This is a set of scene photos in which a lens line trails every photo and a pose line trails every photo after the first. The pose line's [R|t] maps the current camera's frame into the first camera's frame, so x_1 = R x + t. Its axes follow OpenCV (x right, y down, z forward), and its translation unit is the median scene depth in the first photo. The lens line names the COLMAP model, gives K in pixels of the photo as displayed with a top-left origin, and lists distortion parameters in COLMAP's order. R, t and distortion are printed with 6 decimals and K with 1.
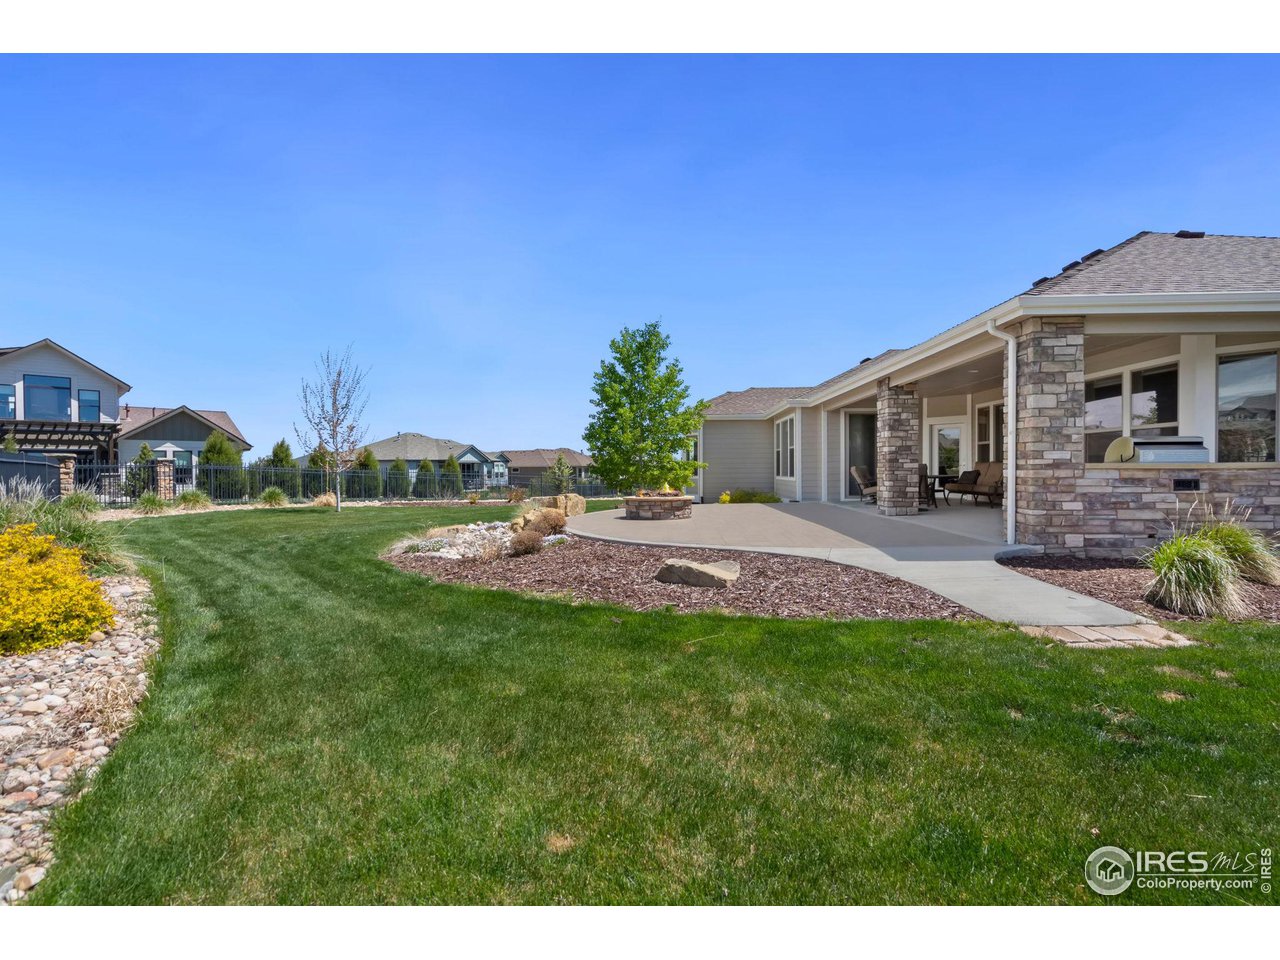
lens RADIAL K [[593.1, 0, 640.0], [0, 593.1, 480.0], [0, 0, 1]] dist [0.001069, 0.000117]
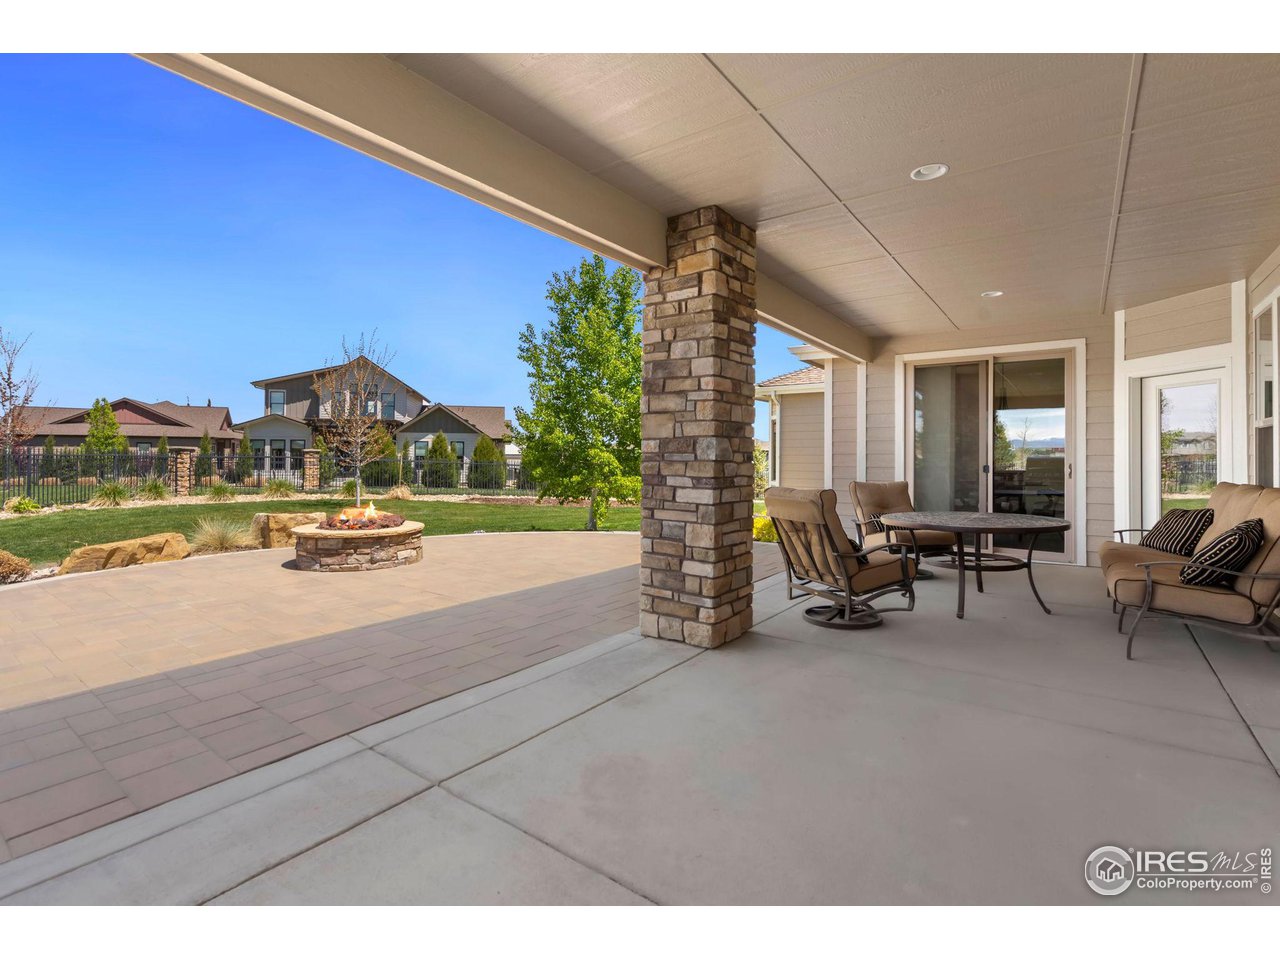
lens RADIAL K [[588.2, 0, 641.7], [0, 588.2, 452.0], [0, 0, 1]] dist [-0.000213, -0.000028]
pose [[0.824188, 0.008700, -0.566250, 0.477017], [-0.023721, 0.999535, -0.019168, -0.032631], [0.565819, 0.029230, 0.824011, 0.547413]]
